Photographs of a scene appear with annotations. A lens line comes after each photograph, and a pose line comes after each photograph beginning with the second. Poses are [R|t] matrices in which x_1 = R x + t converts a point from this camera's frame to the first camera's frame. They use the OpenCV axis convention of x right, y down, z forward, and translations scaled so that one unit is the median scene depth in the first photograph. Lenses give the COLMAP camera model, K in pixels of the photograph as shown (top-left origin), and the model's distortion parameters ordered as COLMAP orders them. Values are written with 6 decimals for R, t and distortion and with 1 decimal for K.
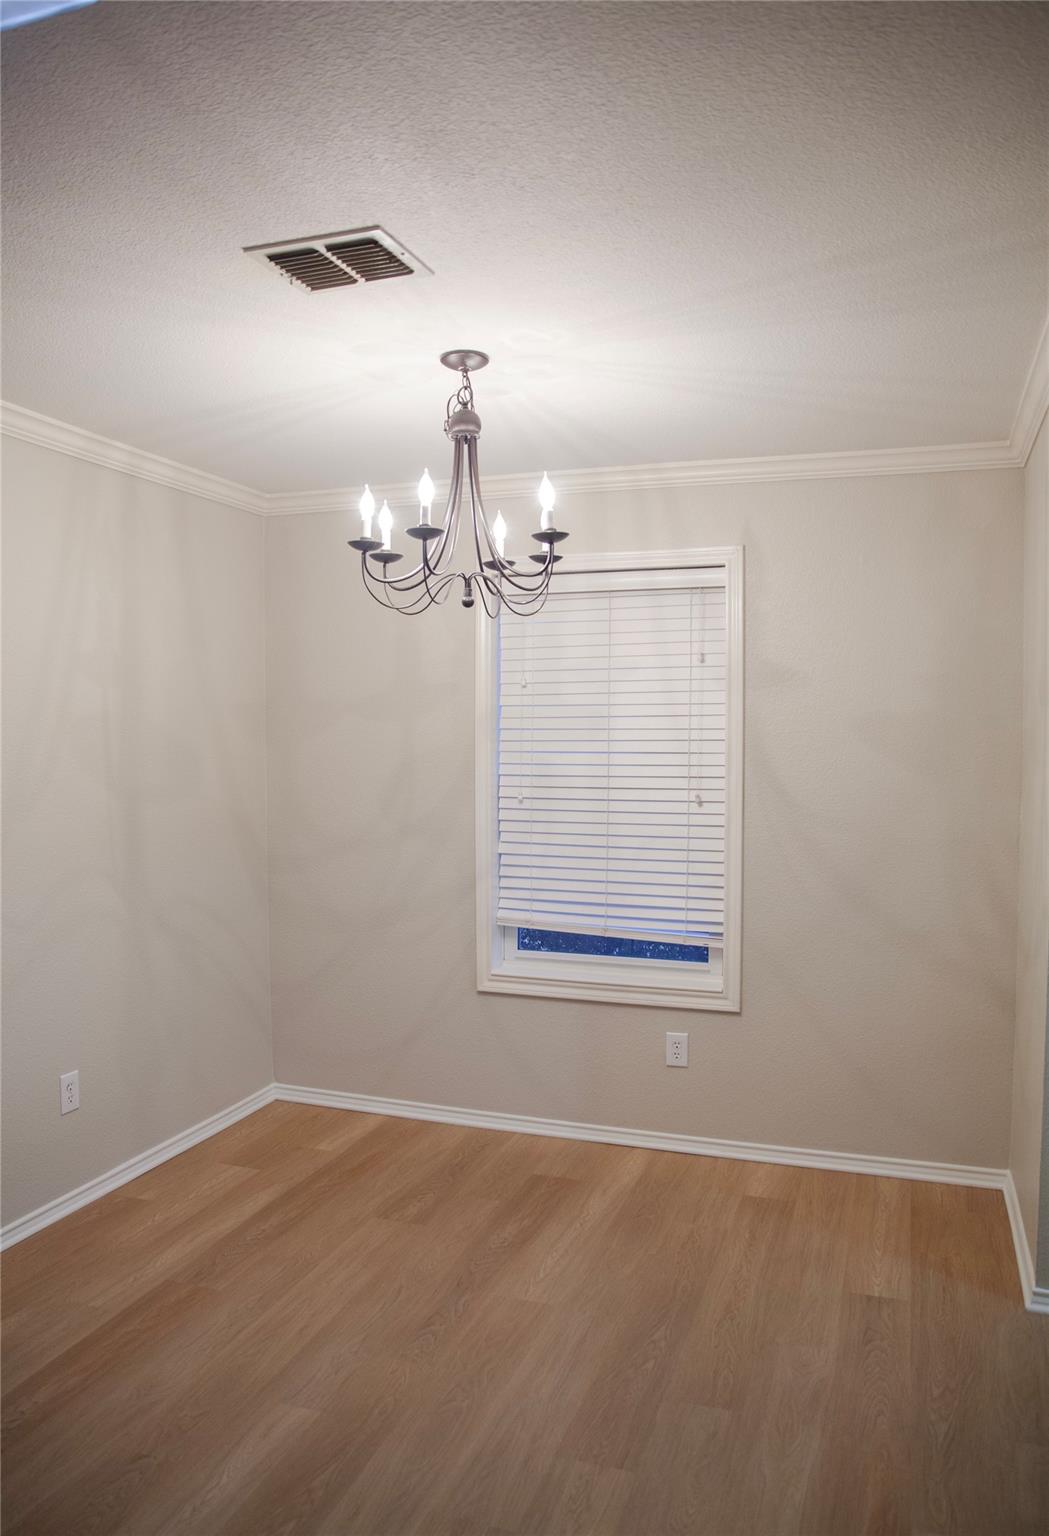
lens RADIAL K [[1099.0, 0, 526.5], [0, 1099.0, 766.9], [0, 0, 1]] dist [-0.092159, 0.014021]
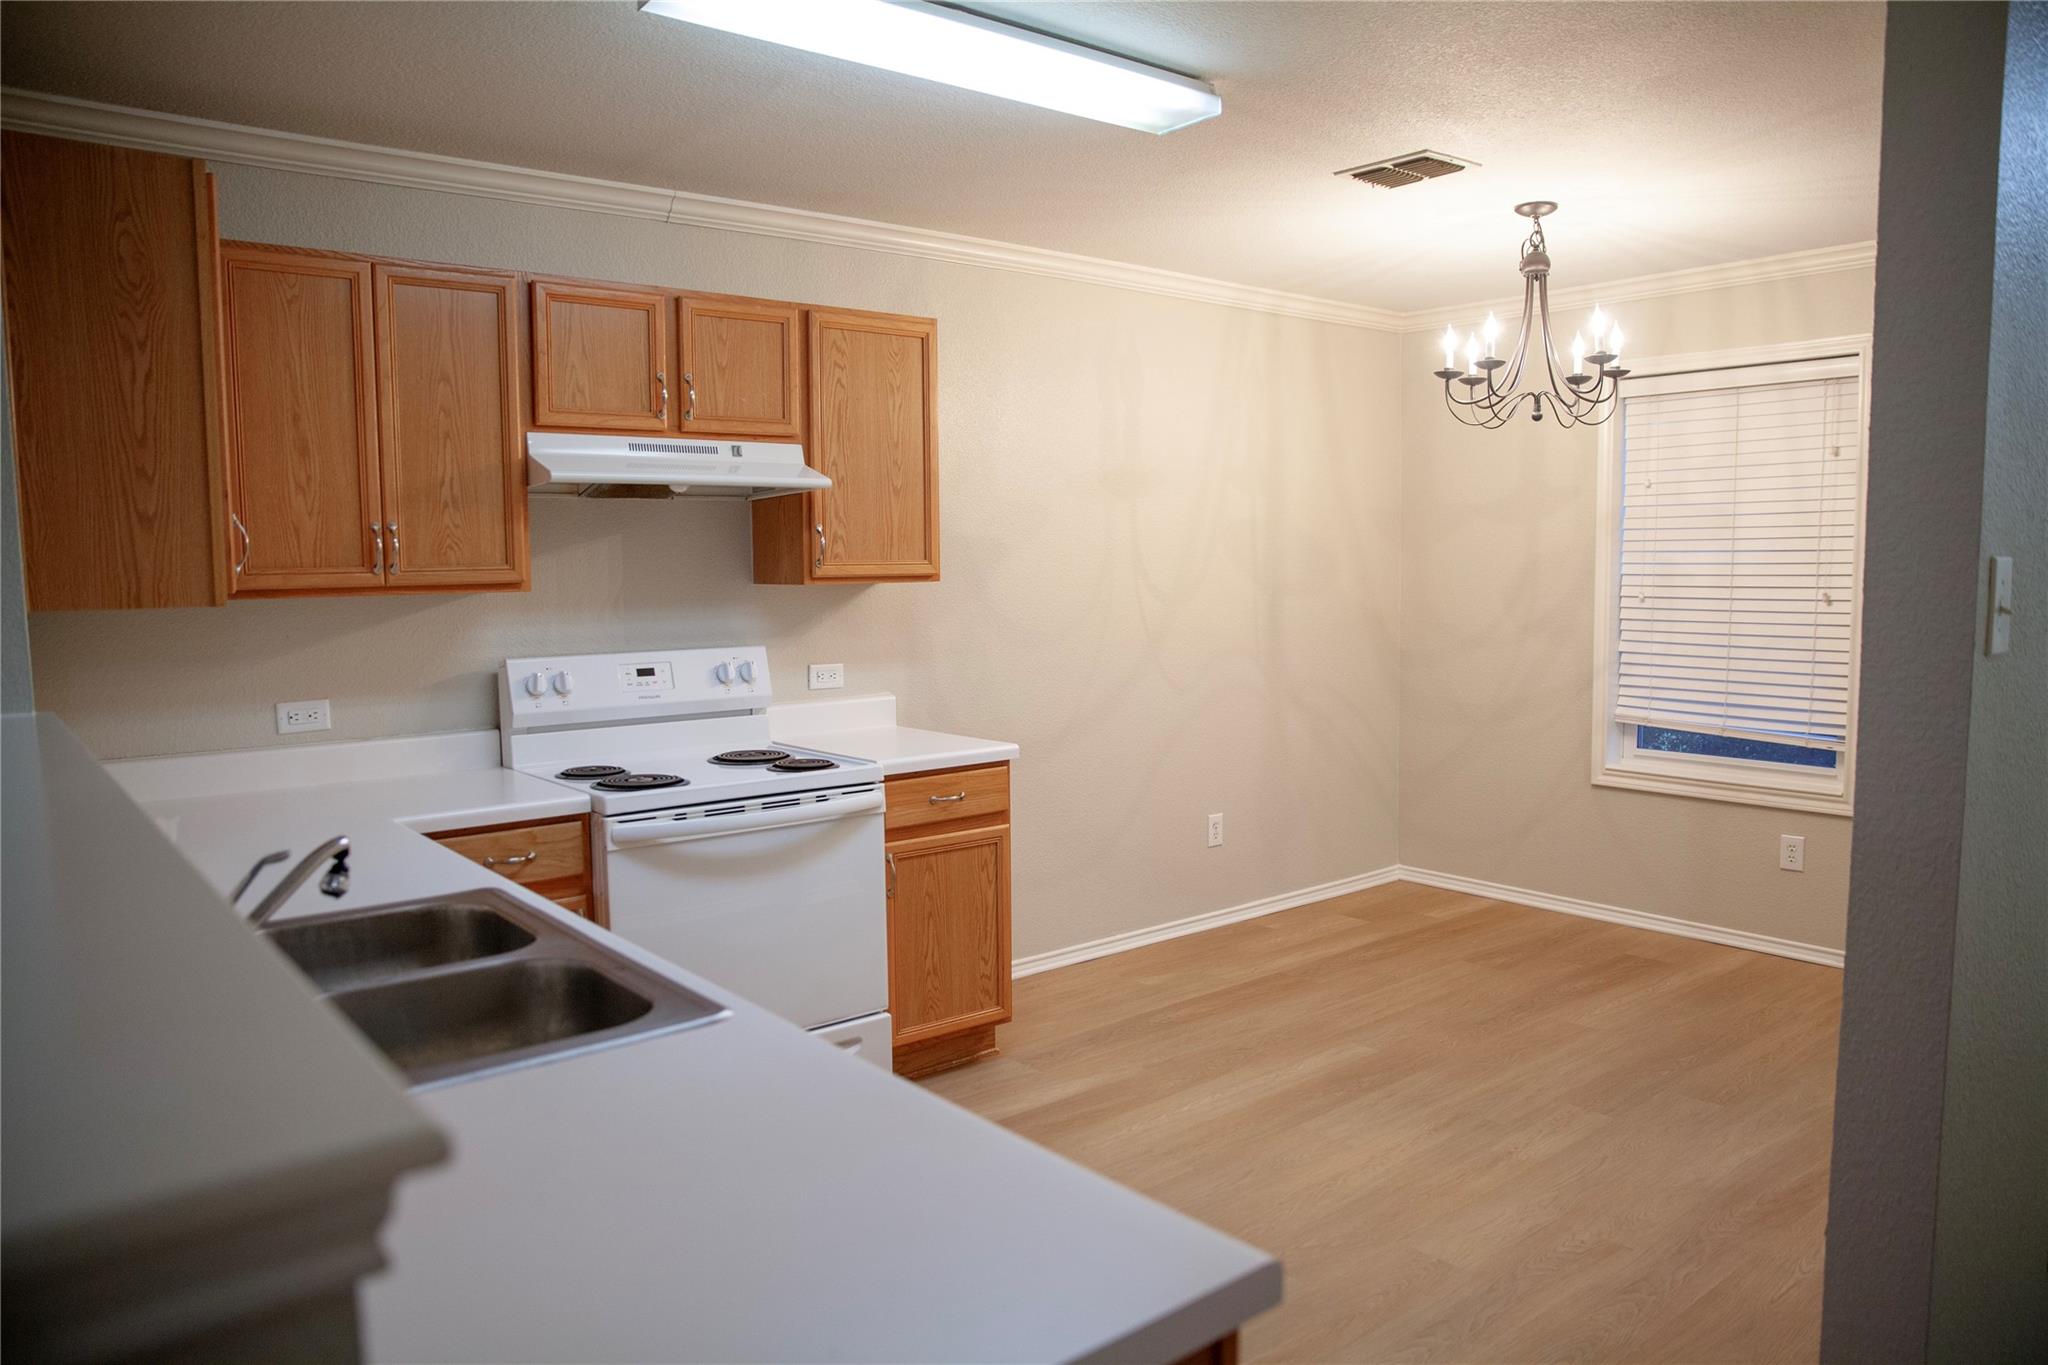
lens RADIAL K [[1426.0, 0, 1023.0], [0, 1426.0, 680.8], [0, 0, 1]] dist [-0.009201, -0.000458]
pose [[0.848946, 0.042232, -0.526790, 0.219418], [-0.013333, 0.998196, 0.058537, 0.038552], [0.528311, -0.042672, 0.847978, -0.449747]]
